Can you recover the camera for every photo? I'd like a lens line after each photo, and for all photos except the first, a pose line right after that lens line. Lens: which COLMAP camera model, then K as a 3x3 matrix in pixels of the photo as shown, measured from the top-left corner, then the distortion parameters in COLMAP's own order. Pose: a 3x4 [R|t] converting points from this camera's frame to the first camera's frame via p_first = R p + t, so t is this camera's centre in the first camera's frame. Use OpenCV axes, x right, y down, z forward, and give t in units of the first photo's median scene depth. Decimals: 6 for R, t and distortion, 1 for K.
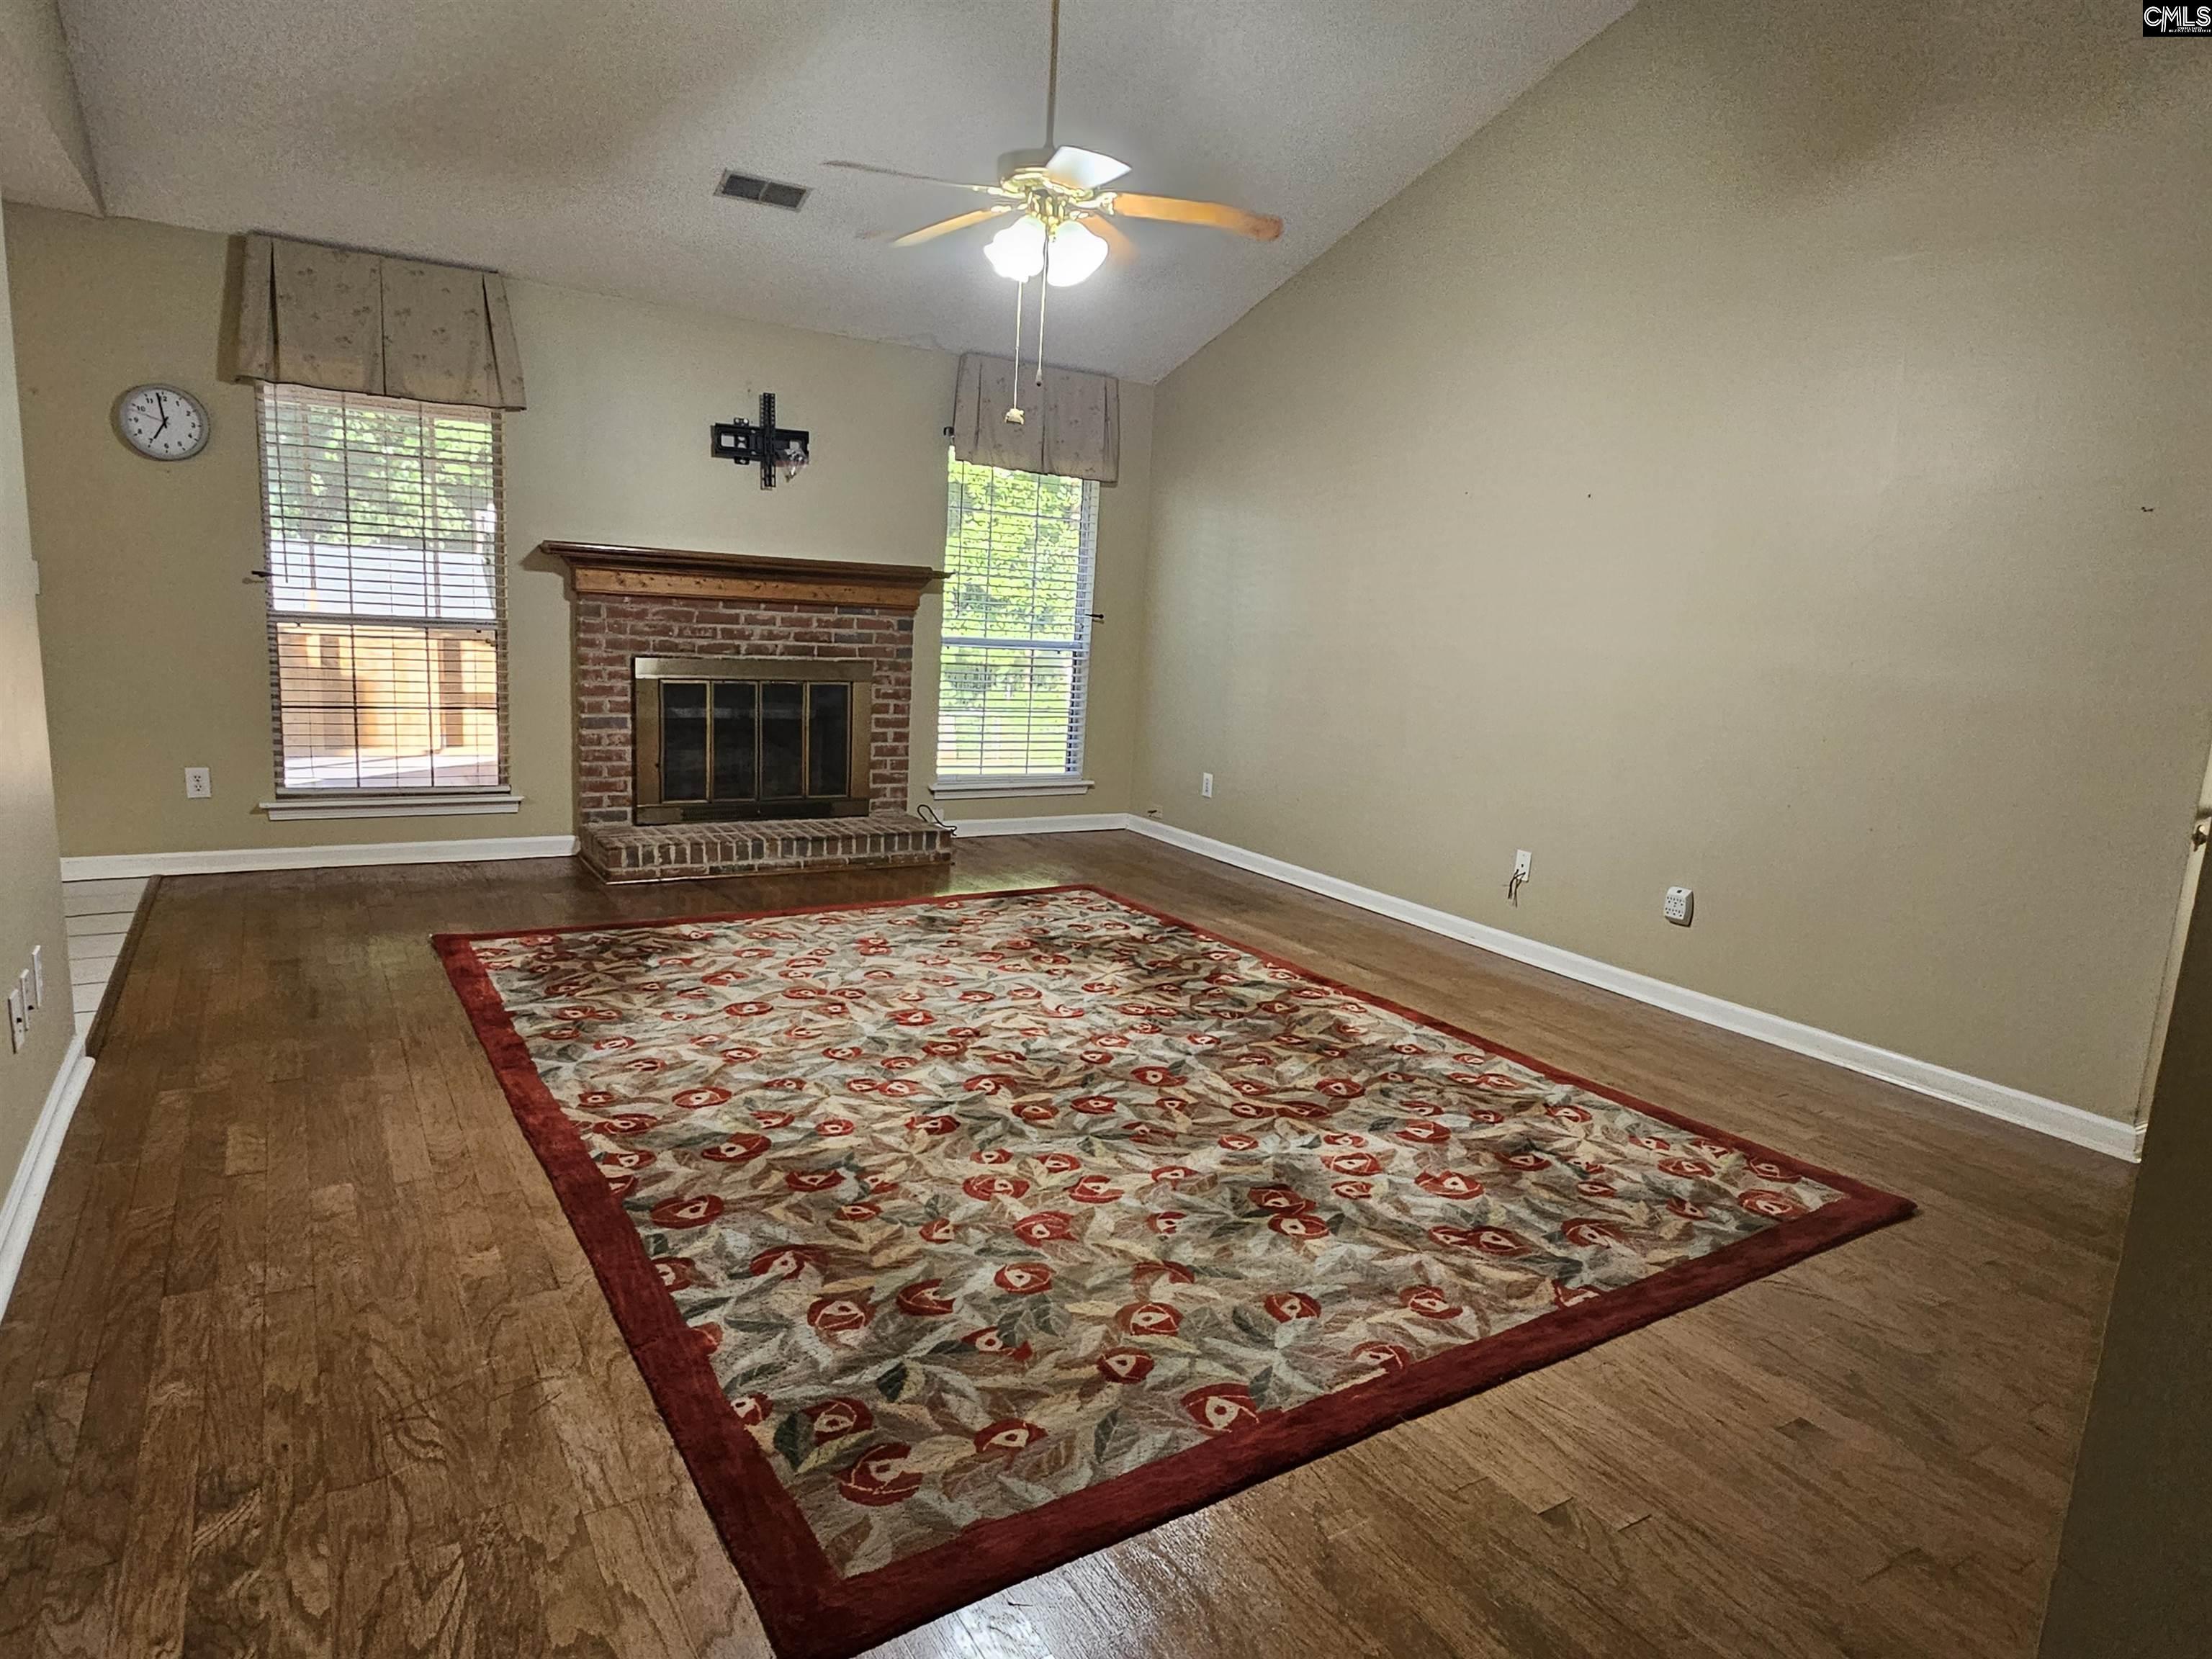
lens RADIAL K [[1342.1, 0, 1127.3], [0, 1342.1, 836.1], [0, 0, 1]] dist [0.000160, -0.000422]
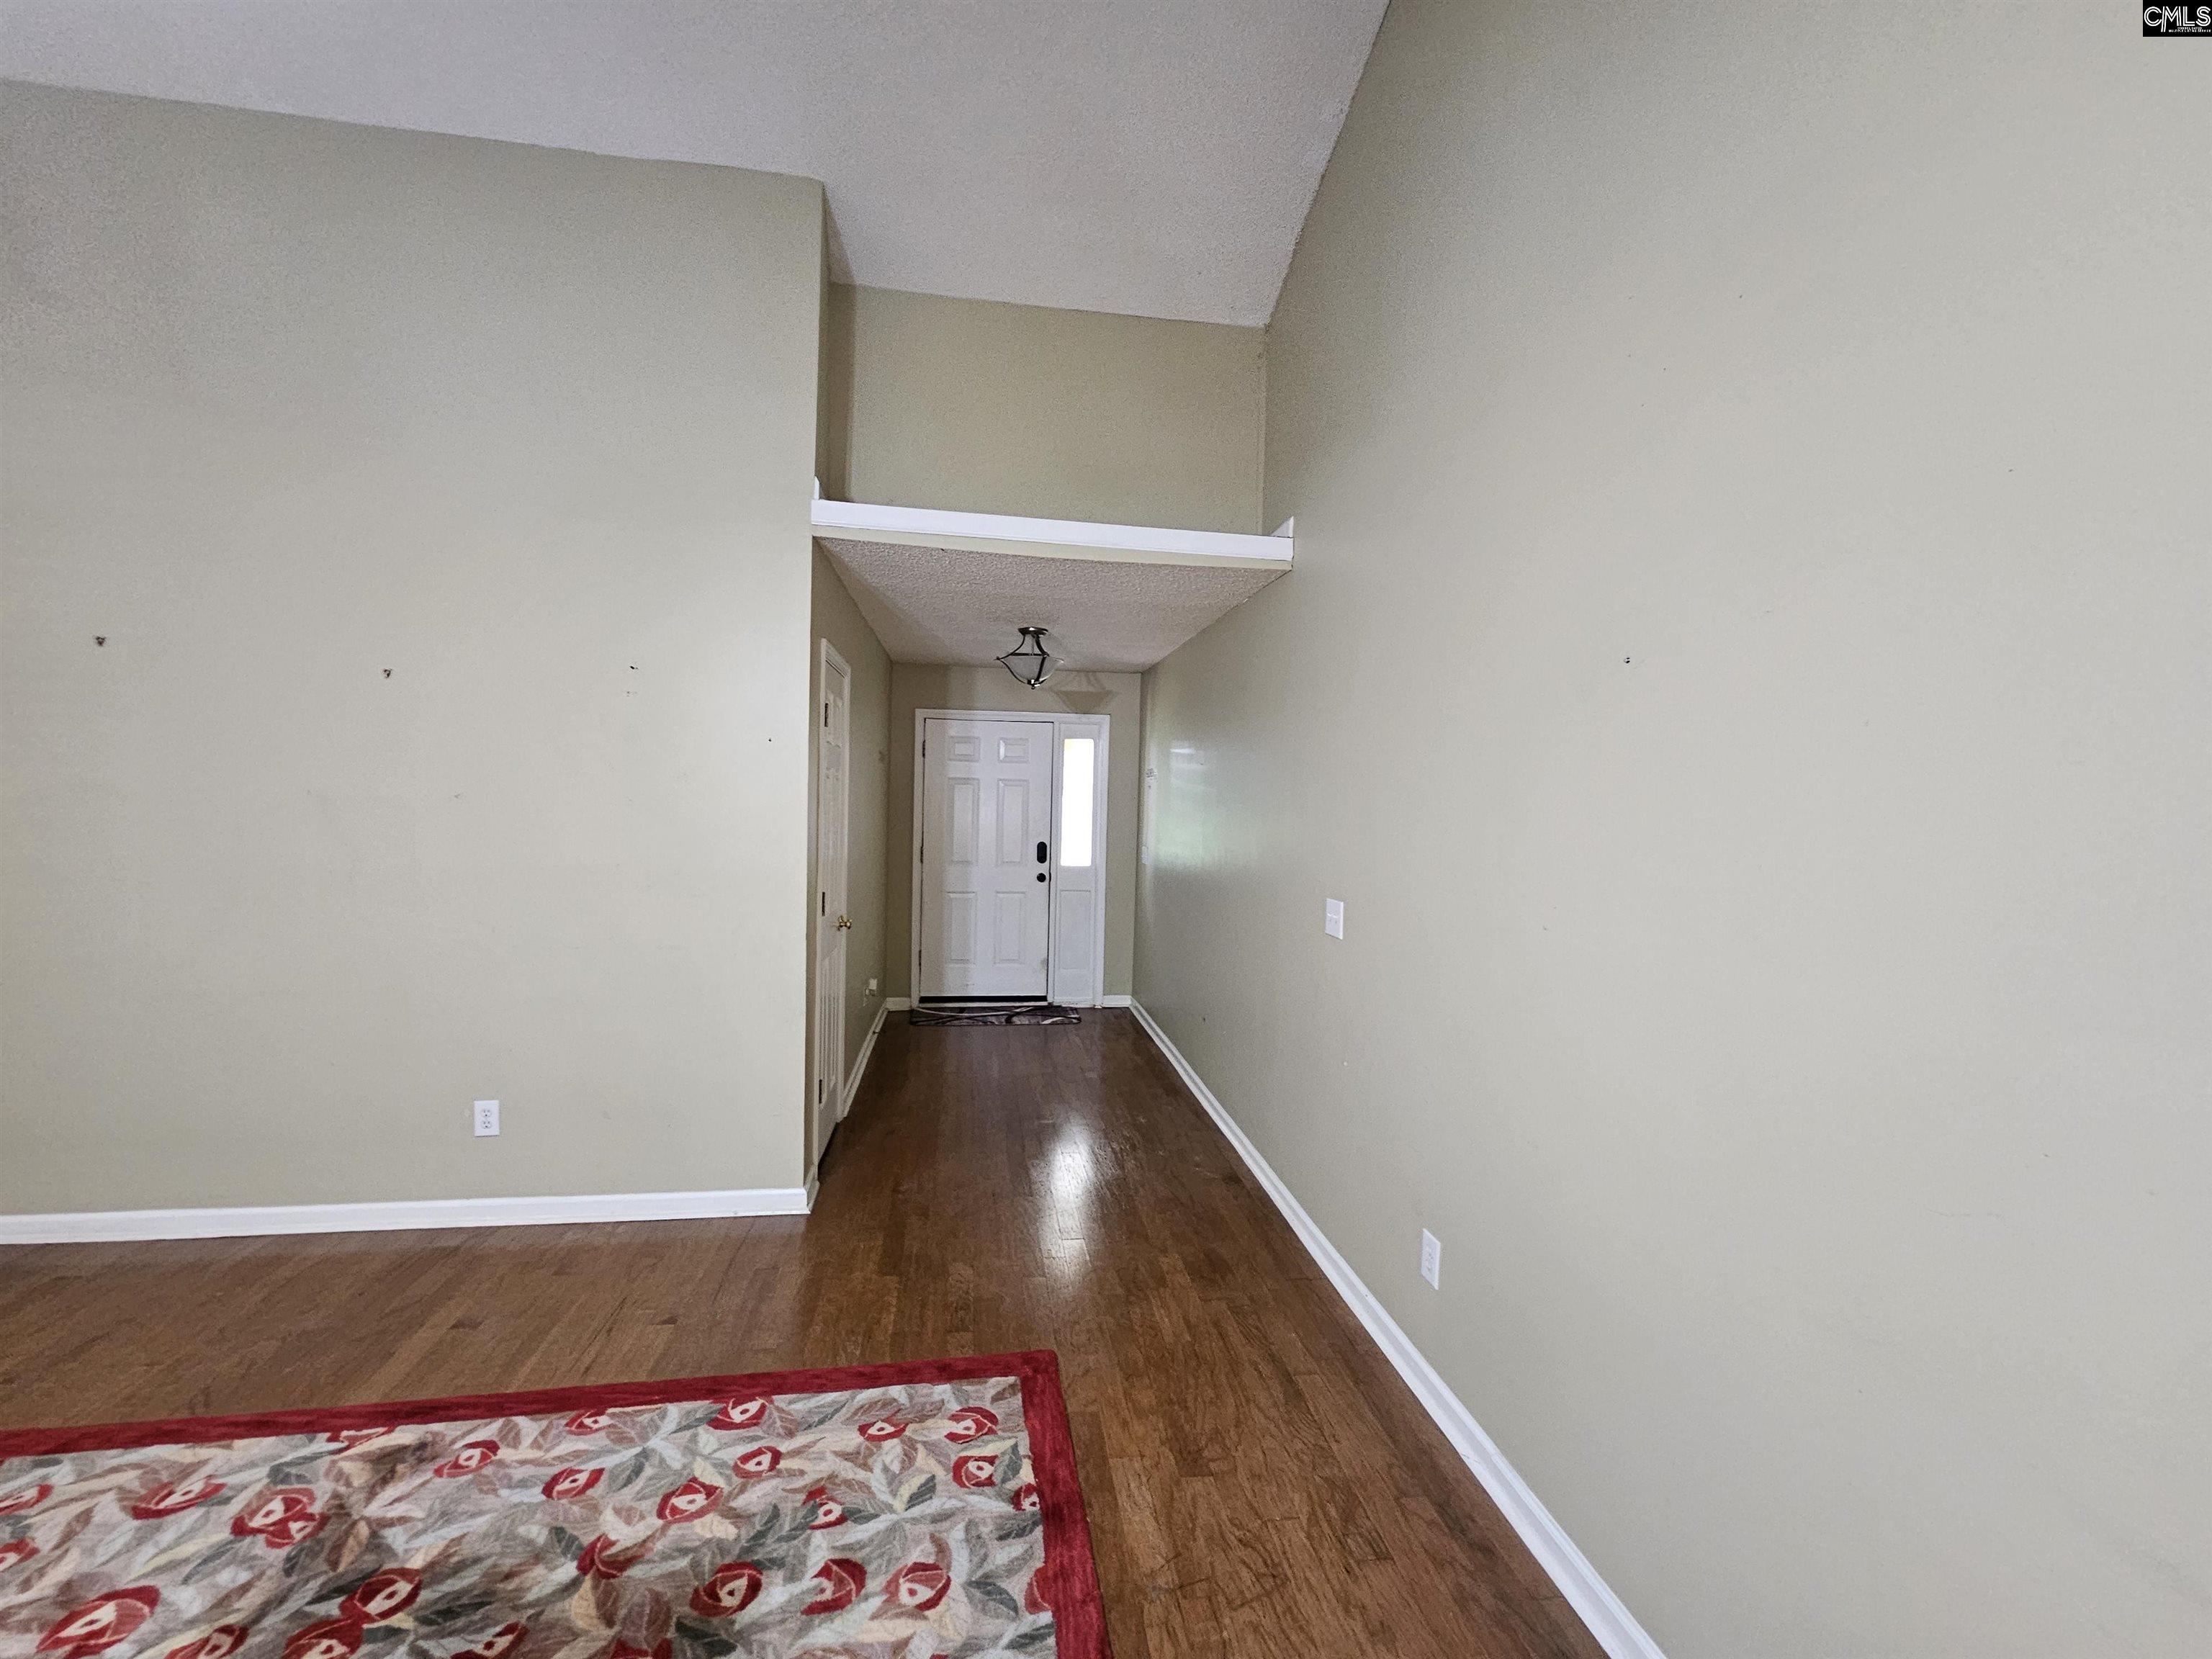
lens RADIAL K [[908.5, 0, 1106.0], [0, 908.5, 829.5], [0, 0, 1]] dist [-0.000836, -0.000929]
pose [[-0.915570, -0.096816, 0.390331, -0.367075], [-0.010778, 0.976148, 0.216838, -0.249254], [-0.402014, 0.194323, -0.894775, 0.940386]]
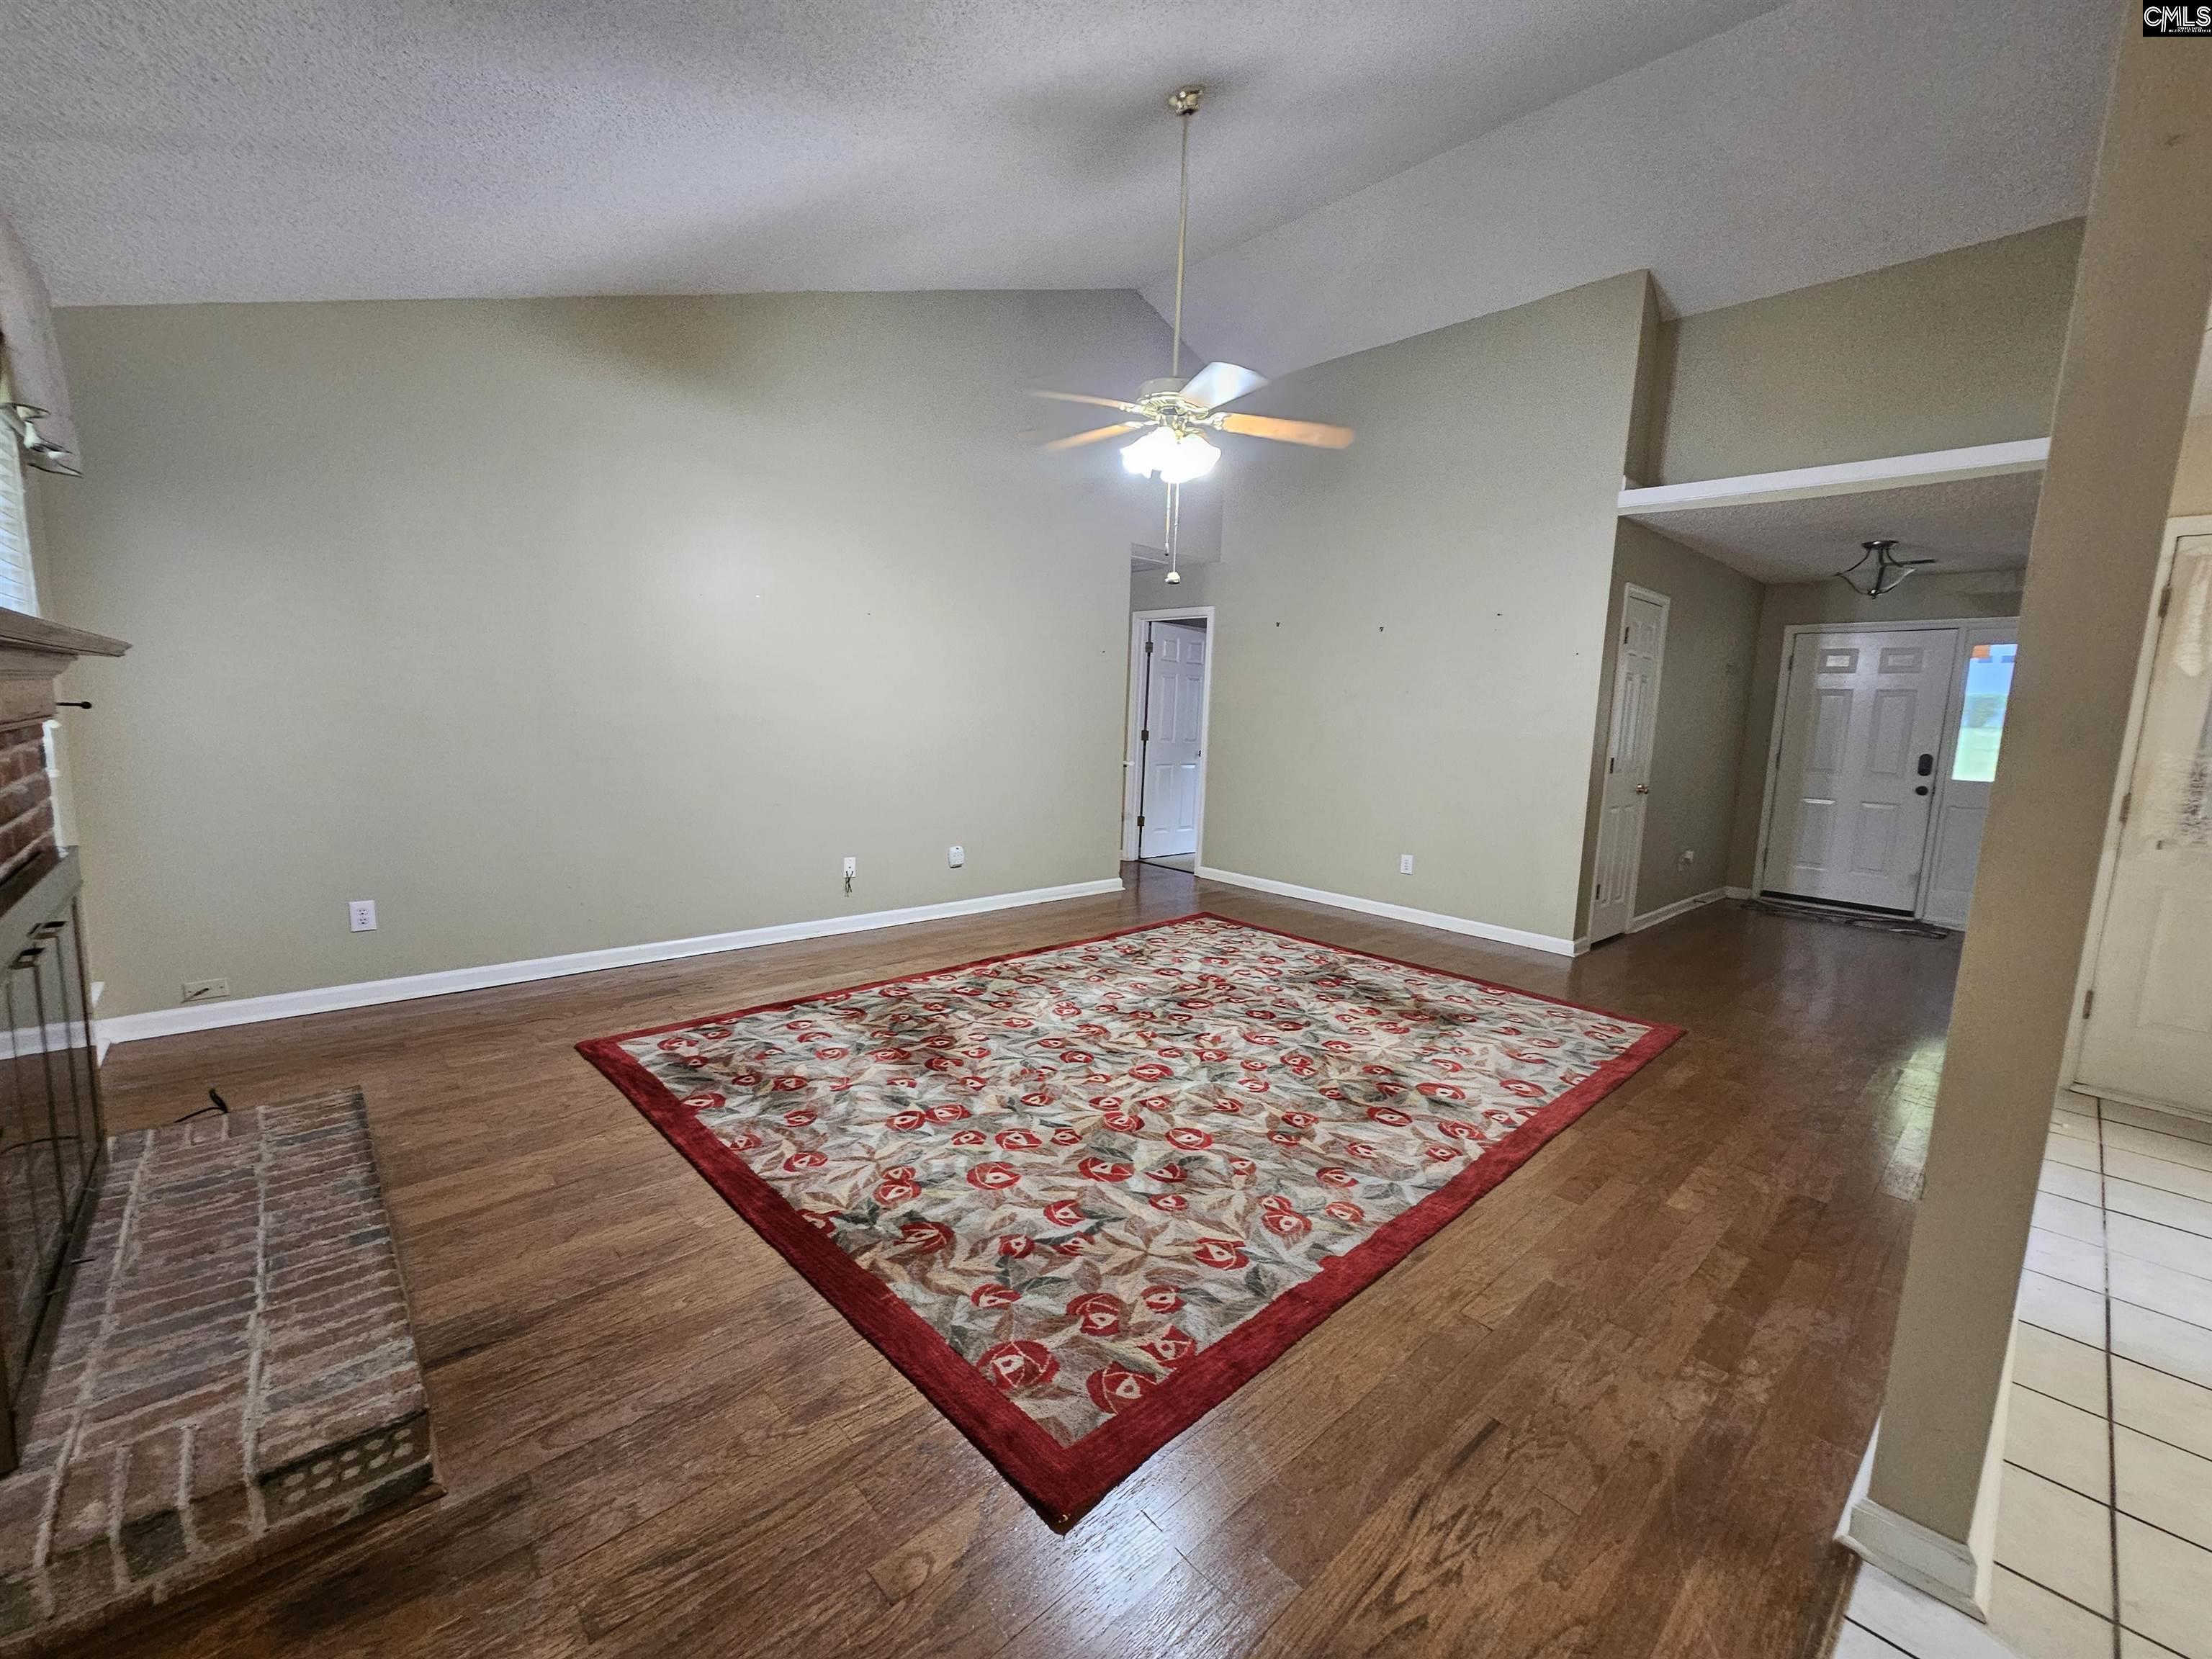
lens RADIAL K [[908.5, 0, 1106.0], [0, 908.5, 829.5], [0, 0, 1]] dist [-0.000836, -0.000929]
pose [[-0.189326, -0.193982, 0.962562, -0.954193], [0.124915, 0.967569, 0.219561, -0.274101], [-0.973936, 0.161807, -0.158955, 1.223815]]
